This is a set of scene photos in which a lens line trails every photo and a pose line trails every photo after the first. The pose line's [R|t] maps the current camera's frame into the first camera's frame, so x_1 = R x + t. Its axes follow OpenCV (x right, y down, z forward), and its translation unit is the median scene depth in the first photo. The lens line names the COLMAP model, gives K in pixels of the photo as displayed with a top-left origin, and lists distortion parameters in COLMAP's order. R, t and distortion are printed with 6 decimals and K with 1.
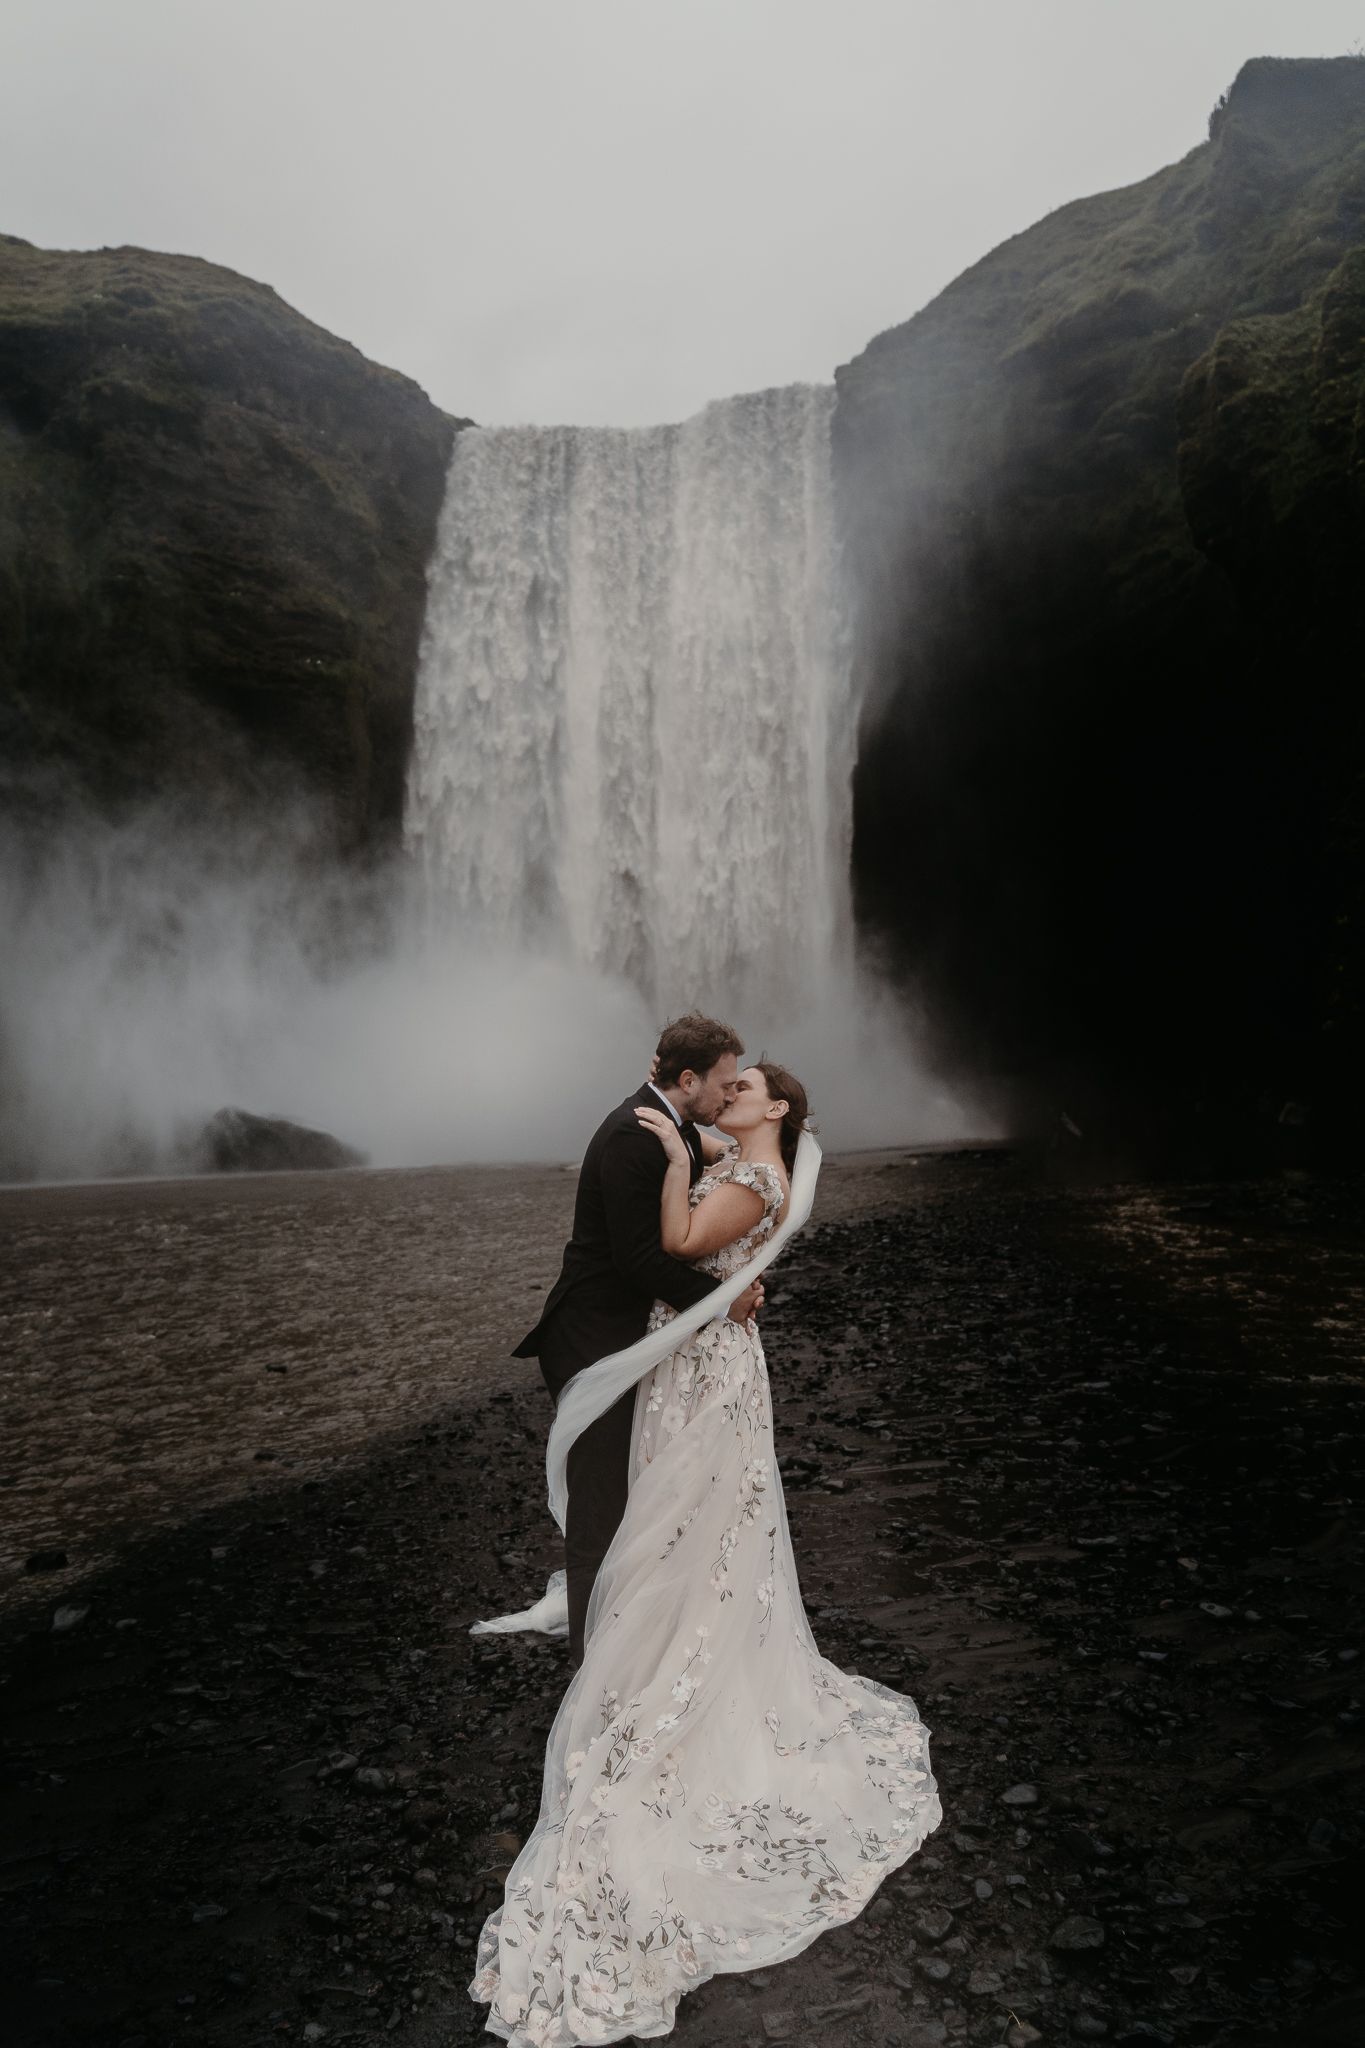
lens RADIAL K [[1528.9, 0, 680.4], [0, 1528.9, 995.9], [0, 0, 1]] dist [-0.030442, 0.009073]
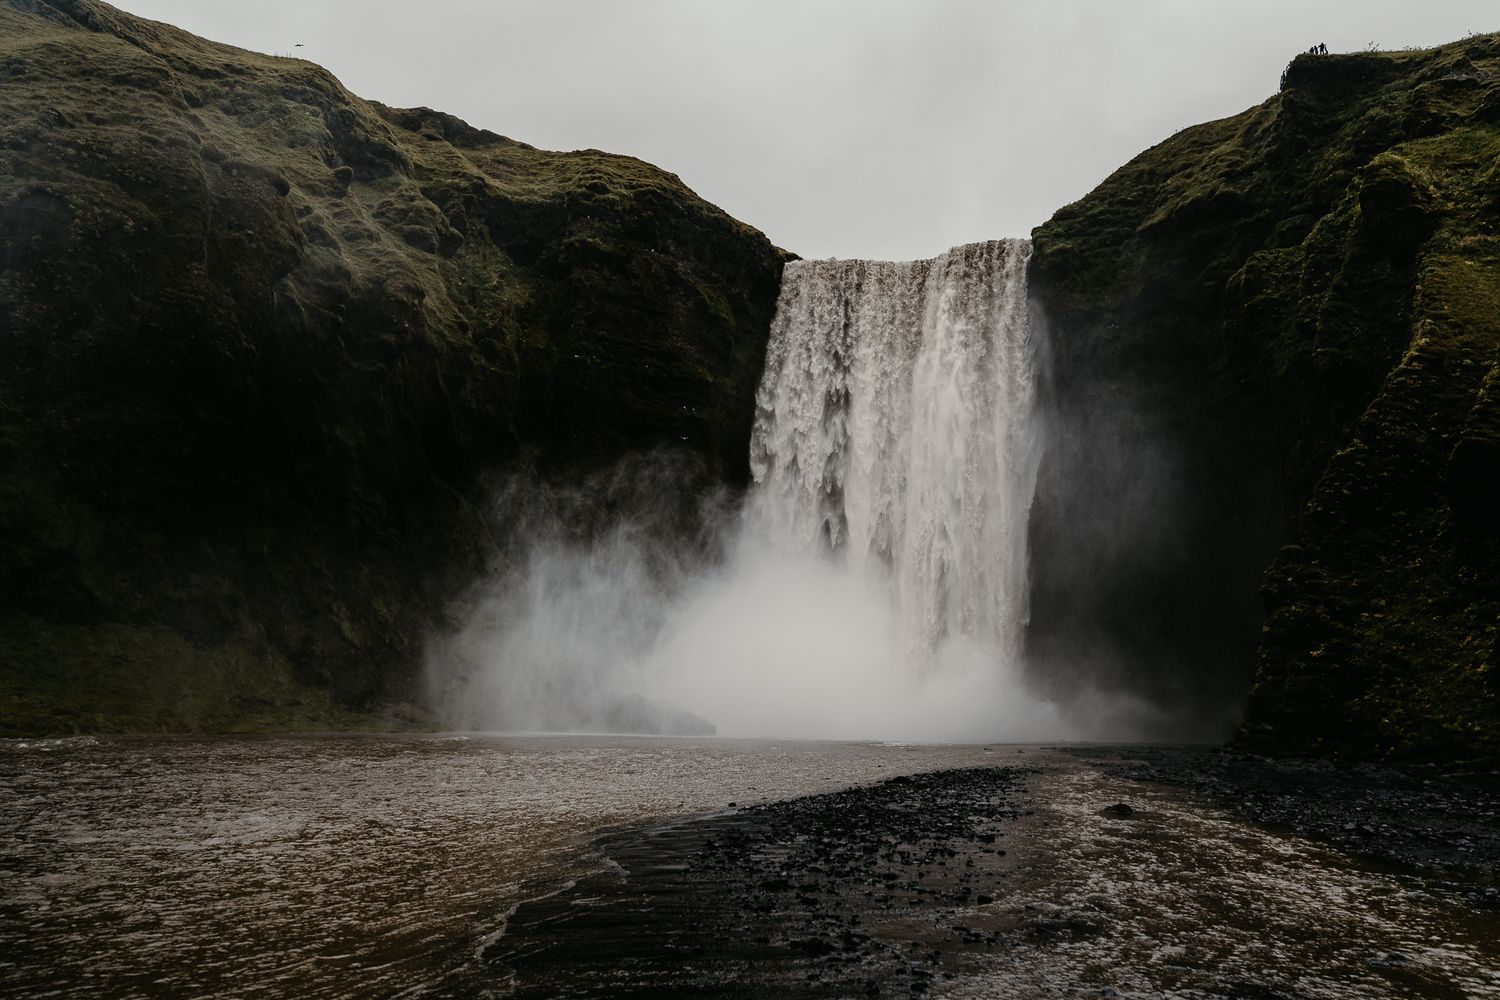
lens RADIAL K [[1119.8, 0, 812.9], [0, 1119.8, 481.7], [0, 0, 1]] dist [-0.030442, 0.009073]
pose [[0.994018, 0.037838, -0.102456, 0.007164], [-0.050328, 0.991228, -0.122206, -0.010274], [0.096933, 0.126631, 0.987202, -0.122261]]
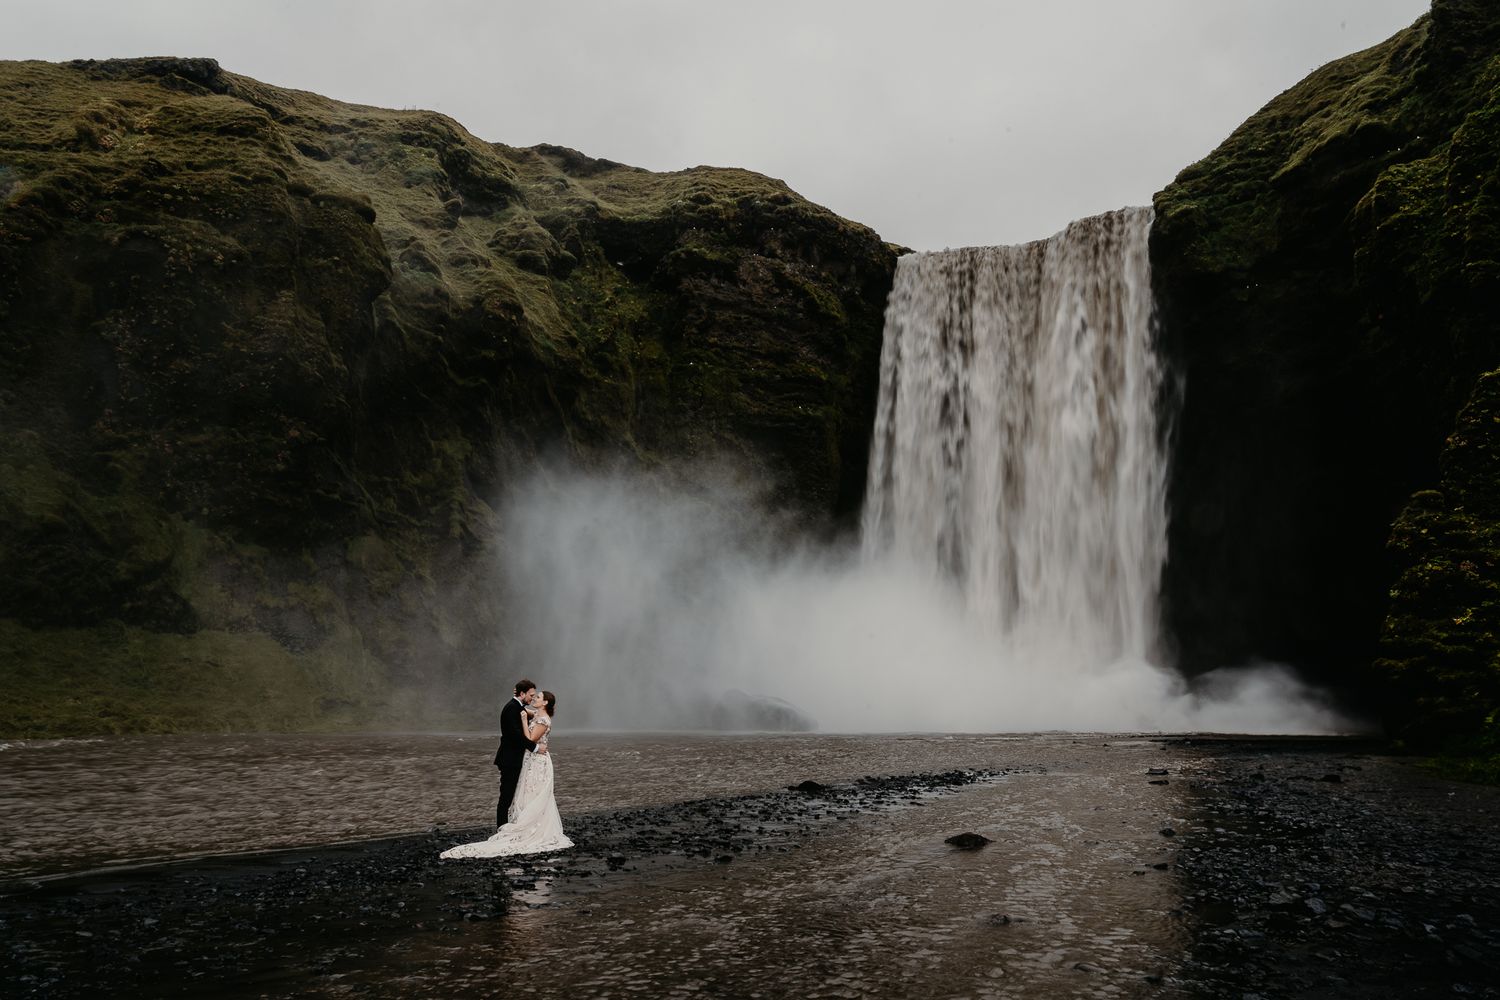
lens RADIAL K [[1060.6, 0, 750.0], [0, 1060.6, 500.0], [0, 0, 1]] dist [-0.031093, 0.015417]
pose [[0.950843, -0.014902, -0.309314, 0.047193], [-0.018905, 0.994185, -0.106012, -0.005793], [0.309095, 0.106649, 0.945032, -0.054456]]
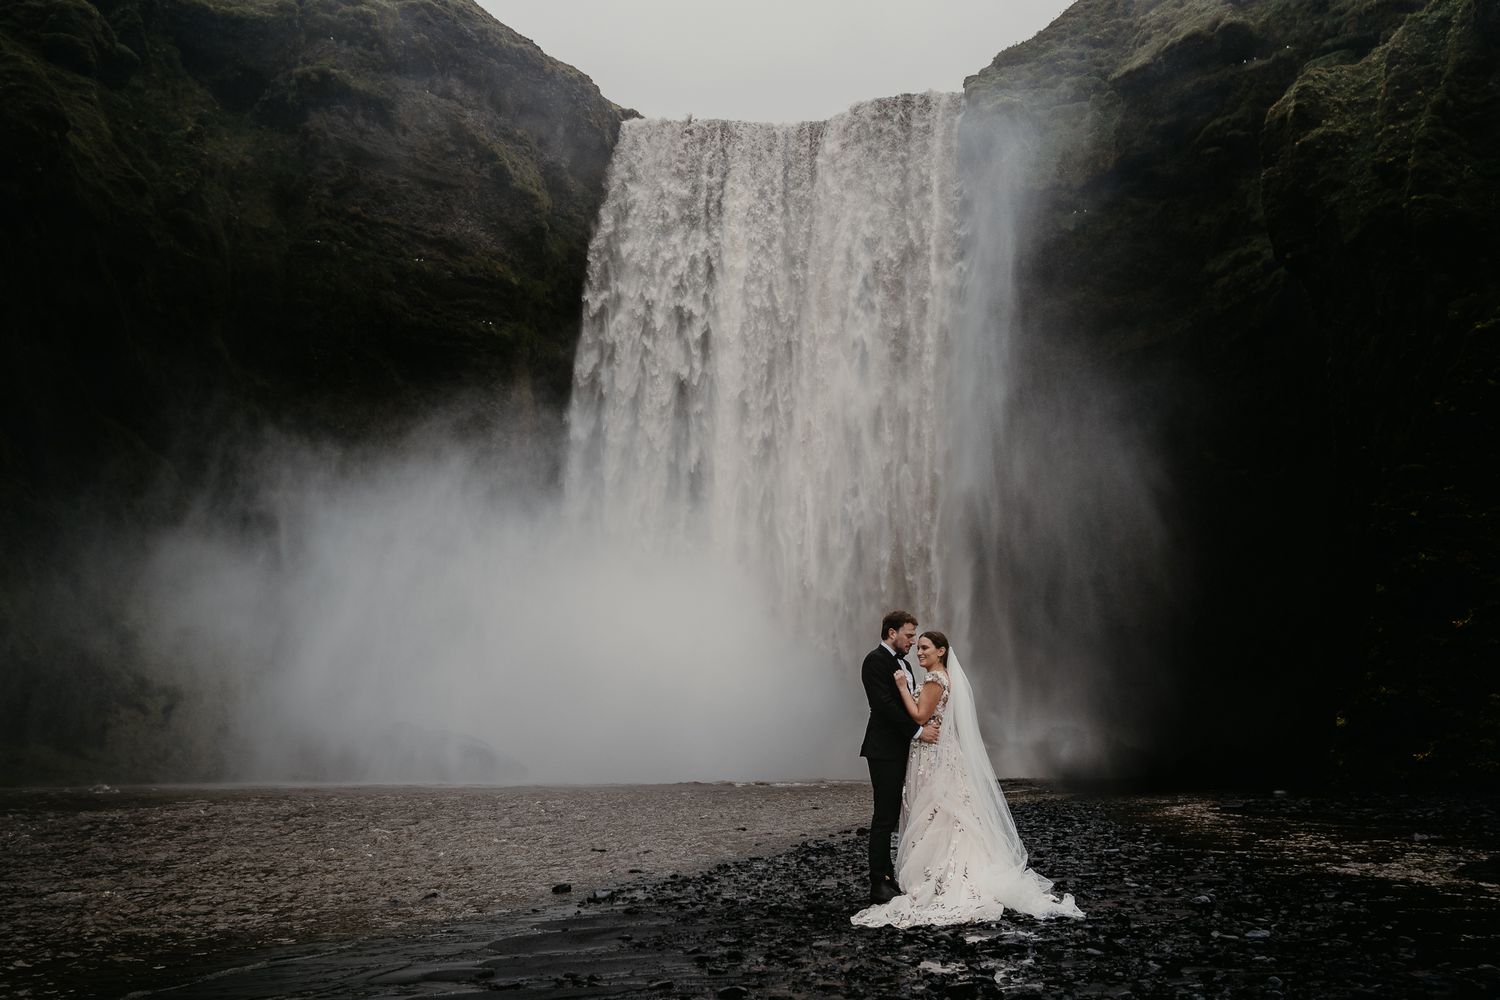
lens RADIAL K [[1463.0, 0, 809.0], [0, 1463.0, 508.2], [0, 0, 1]] dist [-0.004293, 0.009700]
pose [[0.999396, 0.034599, 0.003272, -0.005935], [-0.034162, 0.995317, -0.090426, 0.002084], [-0.006386, 0.090260, 0.995898, -0.044474]]
